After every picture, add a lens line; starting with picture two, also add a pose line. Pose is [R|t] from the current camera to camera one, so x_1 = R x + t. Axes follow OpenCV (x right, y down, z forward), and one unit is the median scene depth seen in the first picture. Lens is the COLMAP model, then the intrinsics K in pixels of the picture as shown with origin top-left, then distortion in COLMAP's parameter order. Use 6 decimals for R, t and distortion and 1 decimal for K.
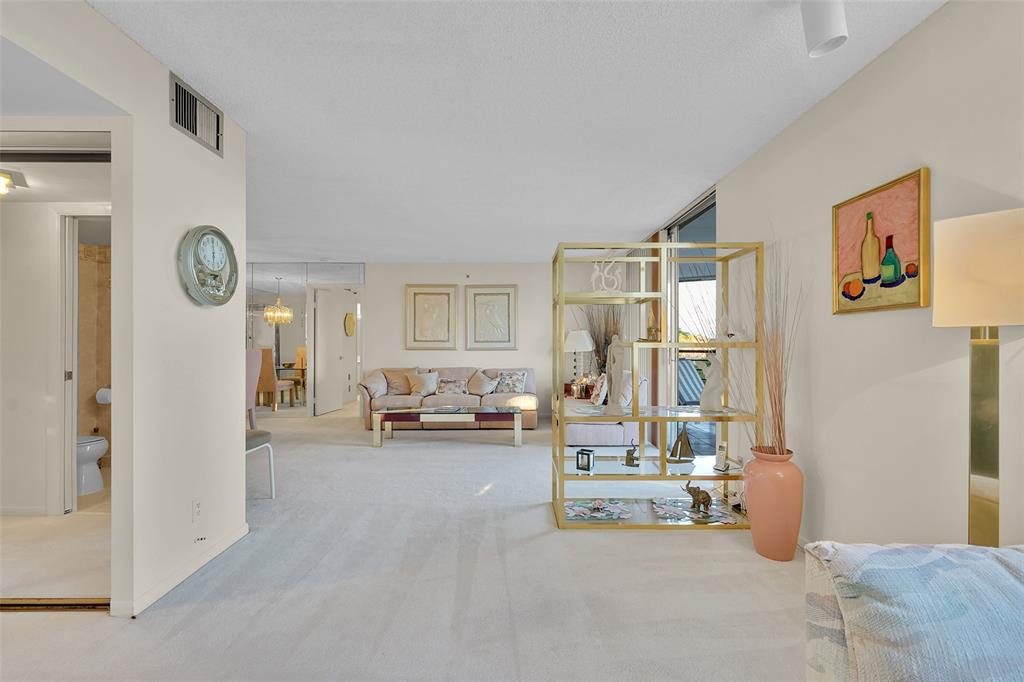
lens RADIAL K [[408.6, 0, 510.8], [0, 408.6, 342.8], [0, 0, 1]] dist [-0.001565, -0.000223]
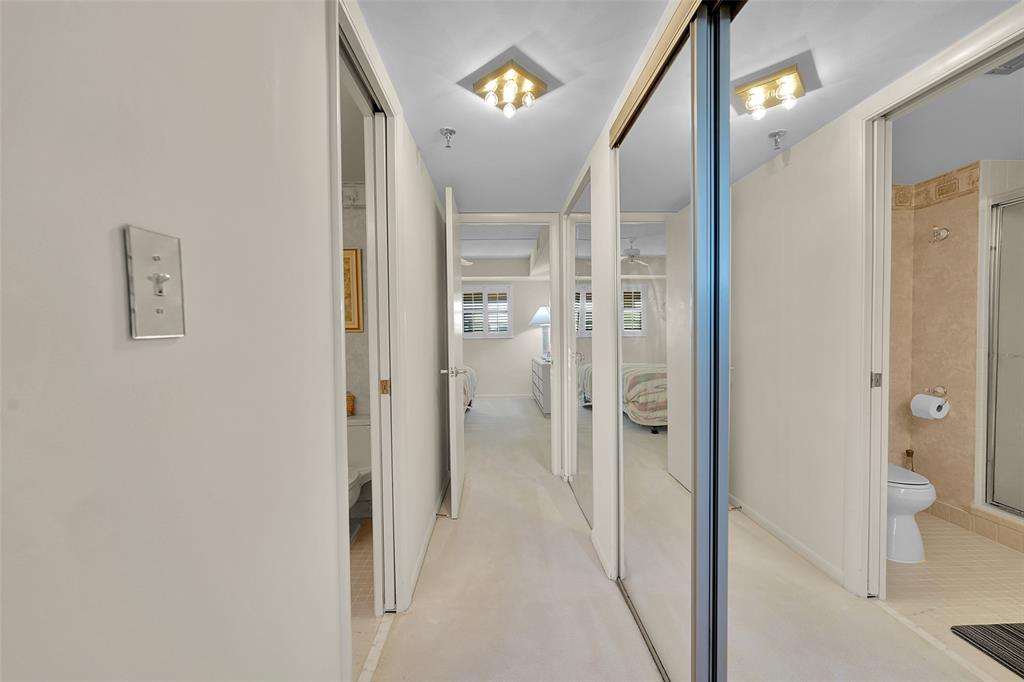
lens RADIAL K [[408.6, 0, 509.6], [0, 408.6, 346.1], [0, 0, 1]] dist [-0.001565, -0.000223]
pose [[0.018890, 0.025339, -0.999500, -0.482135], [0.016663, 0.999532, 0.025654, 0.004029], [0.999683, -0.017140, 0.018459, 0.437236]]
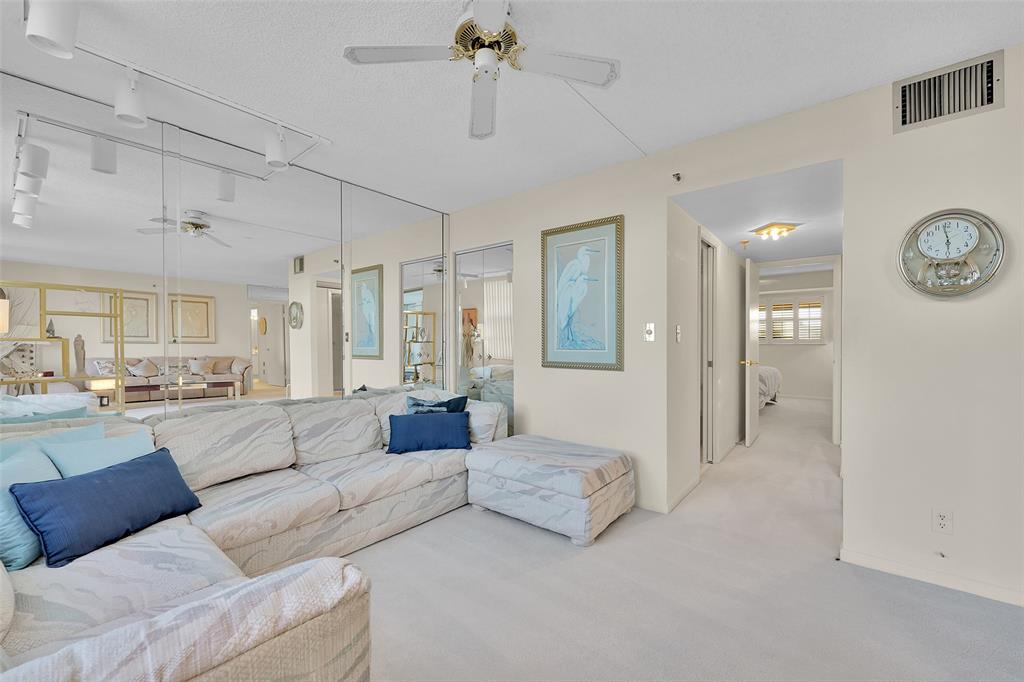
lens RADIAL K [[408.6, 0, 509.5], [0, 408.6, 344.0], [0, 0, 1]] dist [-0.001565, -0.000223]
pose [[-0.640837, 0.004557, -0.767663, 0.424085], [0.002643, 0.999990, 0.003730, 0.001840], [0.767672, 0.000362, -0.640842, 0.632139]]
